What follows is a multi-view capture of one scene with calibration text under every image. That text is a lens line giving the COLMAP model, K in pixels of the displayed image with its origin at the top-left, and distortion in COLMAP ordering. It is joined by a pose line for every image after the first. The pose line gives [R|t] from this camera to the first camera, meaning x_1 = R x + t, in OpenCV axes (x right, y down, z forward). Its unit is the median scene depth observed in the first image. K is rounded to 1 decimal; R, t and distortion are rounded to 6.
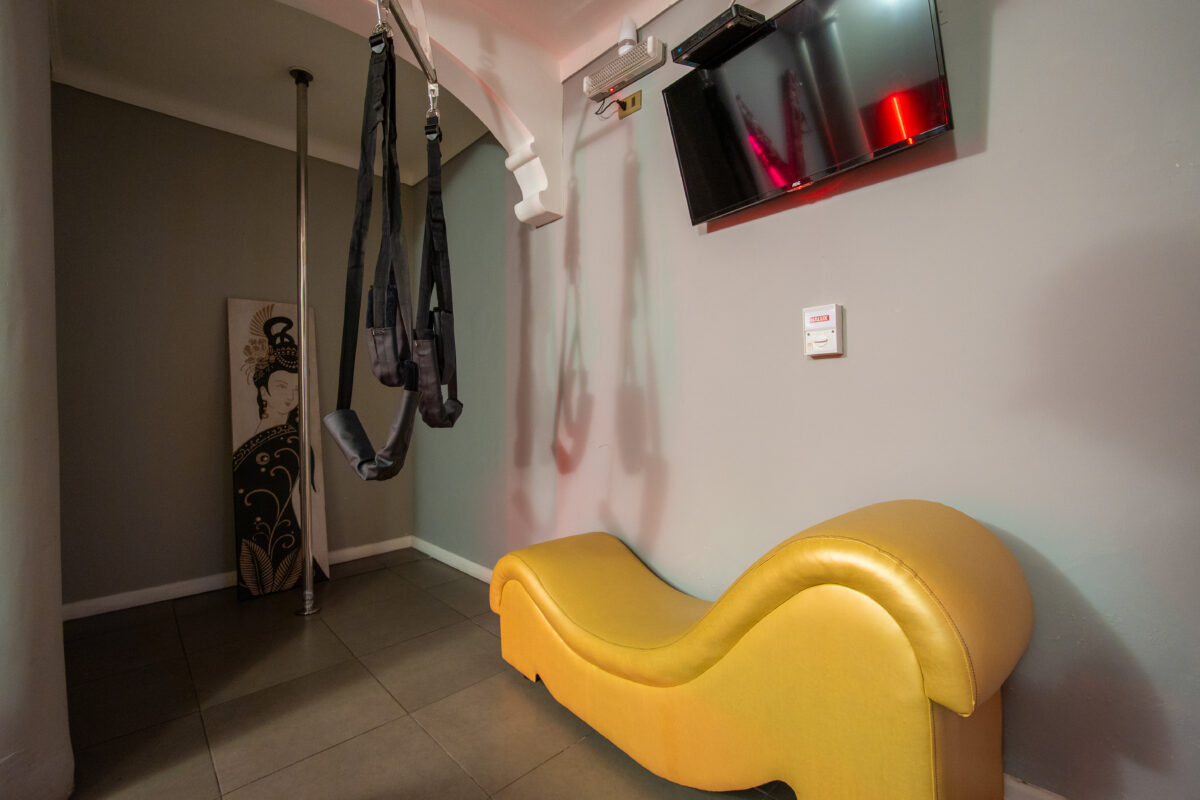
lens RADIAL K [[506.2, 0, 599.5], [0, 506.2, 397.0], [0, 0, 1]] dist [-0.015015, 0.000335]
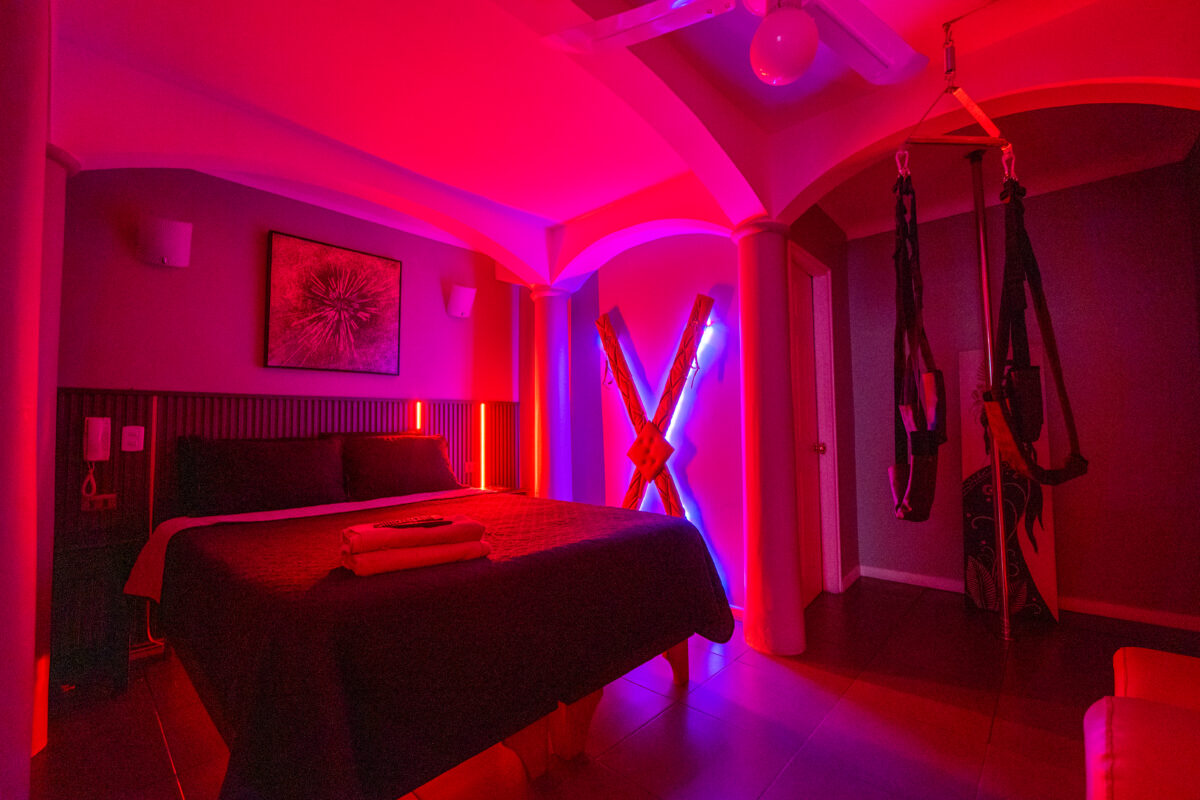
lens RADIAL K [[506.2, 0, 599.5], [0, 506.2, 397.0], [0, 0, 1]] dist [-0.015015, 0.000335]
pose [[0.056895, -0.038706, -0.997630, 0.424204], [0.020099, 0.999090, -0.037616, -0.062683], [0.998178, -0.017911, 0.057621, 0.068344]]
